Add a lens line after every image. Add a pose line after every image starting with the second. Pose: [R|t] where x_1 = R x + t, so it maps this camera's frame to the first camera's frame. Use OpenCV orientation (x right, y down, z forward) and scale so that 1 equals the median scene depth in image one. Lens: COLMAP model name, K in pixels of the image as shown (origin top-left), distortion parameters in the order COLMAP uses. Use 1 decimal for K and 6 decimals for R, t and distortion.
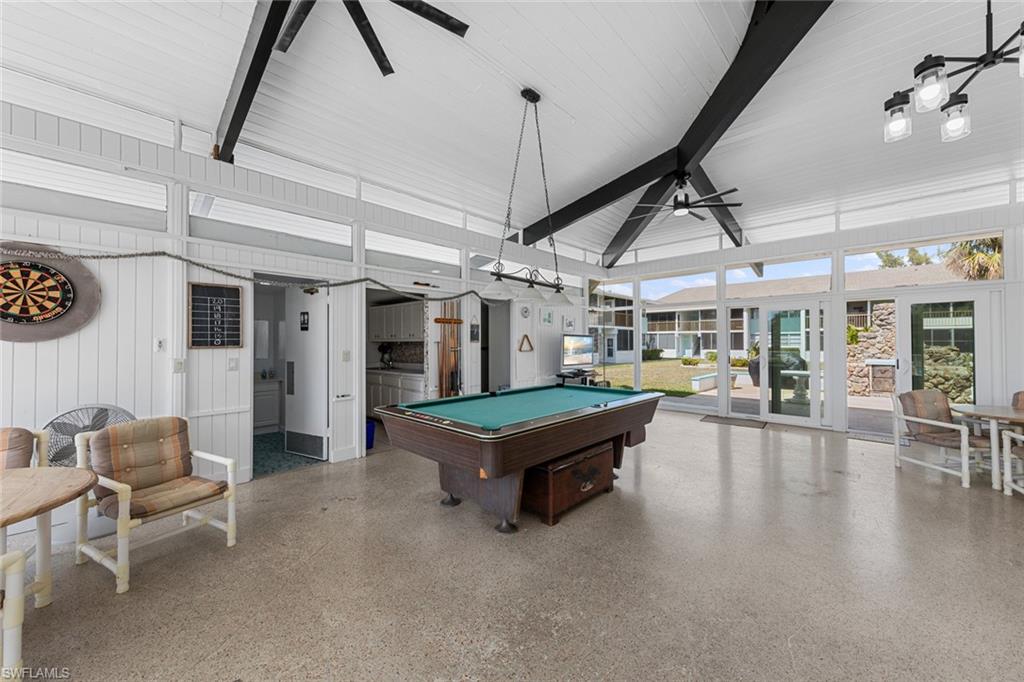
lens RADIAL K [[375.9, 0, 507.4], [0, 375.9, 337.5], [0, 0, 1]] dist [-0.000121, -0.000021]
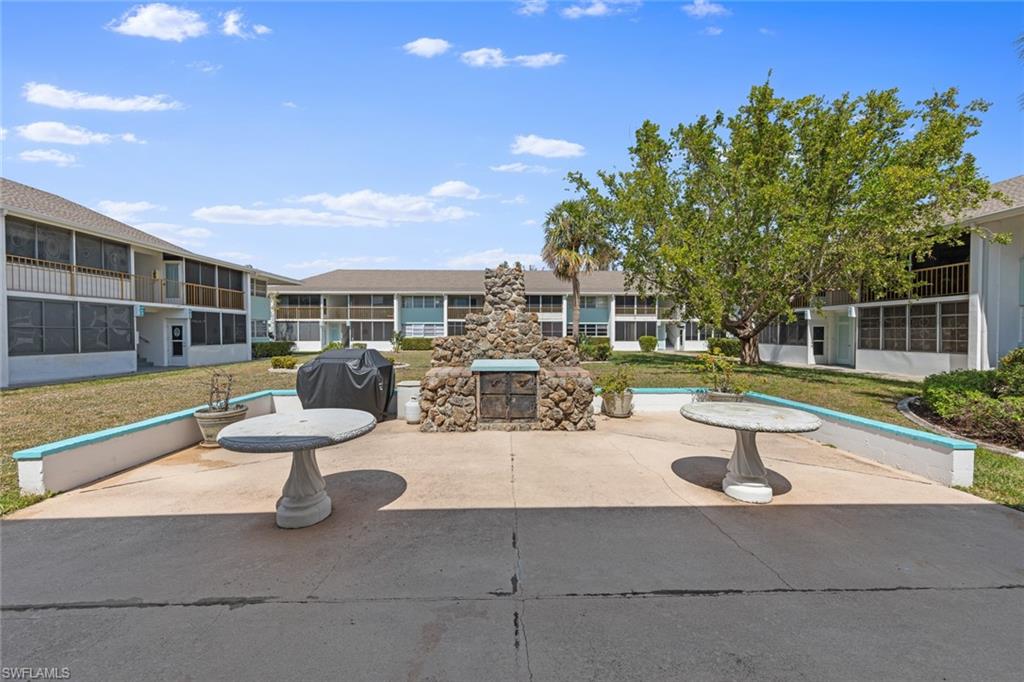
lens RADIAL K [[375.9, 0, 507.4], [0, 375.9, 337.5], [0, 0, 1]] dist [-0.000121, -0.000021]
pose [[0.697879, -0.008638, 0.716163, 0.293750], [-0.009690, 0.999722, 0.021501, 0.005064], [-0.716150, -0.021945, 0.697601, 0.286205]]
